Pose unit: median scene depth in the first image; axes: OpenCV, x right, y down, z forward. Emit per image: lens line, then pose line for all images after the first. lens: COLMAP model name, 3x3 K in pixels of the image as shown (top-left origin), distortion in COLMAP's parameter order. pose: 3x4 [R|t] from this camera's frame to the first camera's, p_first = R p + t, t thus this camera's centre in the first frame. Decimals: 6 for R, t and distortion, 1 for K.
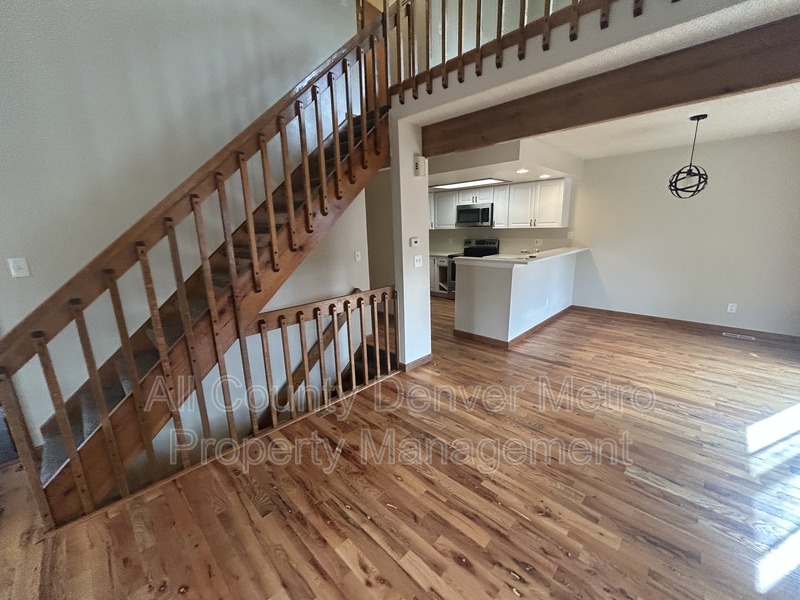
lens RADIAL K [[323.8, 0, 397.9], [0, 323.8, 298.0], [0, 0, 1]] dist [0.000339, 0.000047]
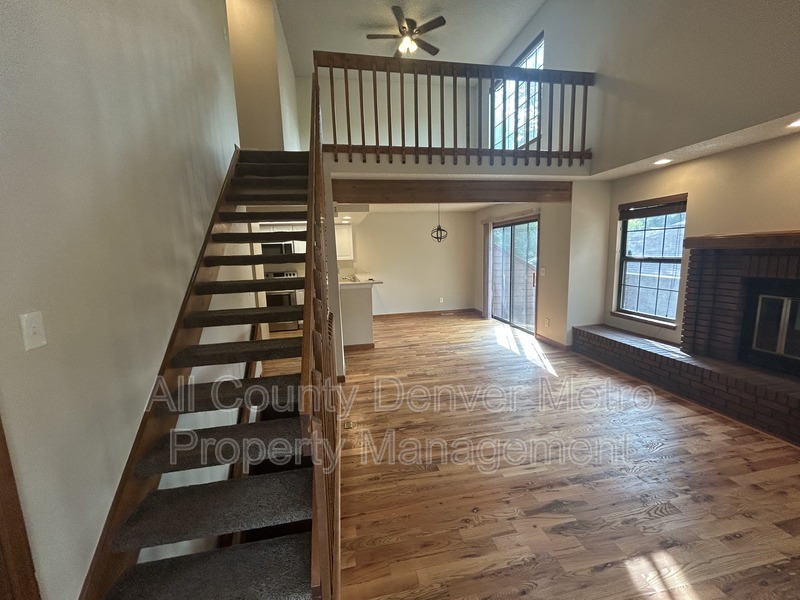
lens RADIAL K [[323.8, 0, 400.6], [0, 323.8, 299.8], [0, 0, 1]] dist [0.000339, 0.000047]
pose [[0.570066, -0.111612, 0.813982, -0.531879], [0.196618, 0.980475, -0.003259, -0.009632], [-0.797725, 0.161901, 0.580881, 0.087886]]
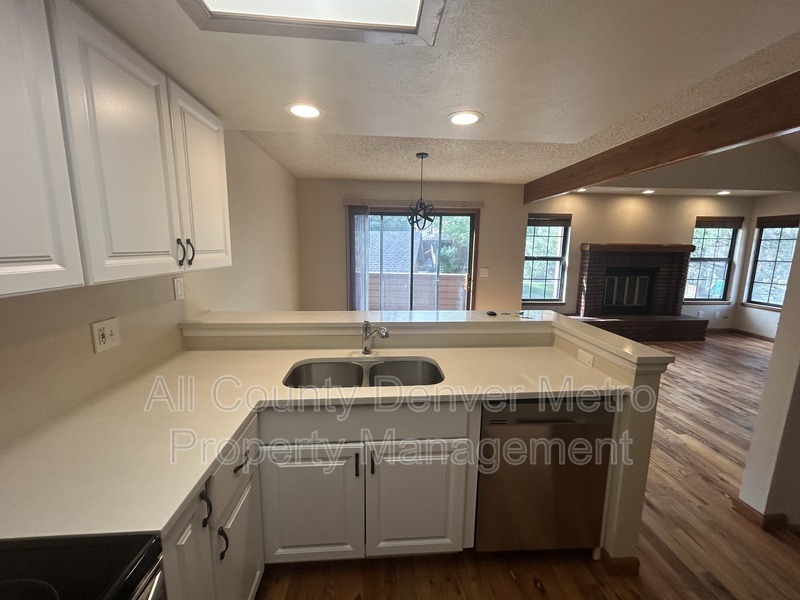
lens RADIAL K [[323.8, 0, 398.6], [0, 323.8, 299.0], [0, 0, 1]] dist [0.000339, 0.000047]
pose [[-0.748096, -0.084942, 0.658131, 0.148898], [0.157964, 0.940469, 0.300940, -0.275058], [-0.644515, 0.329093, -0.690144, 1.200011]]
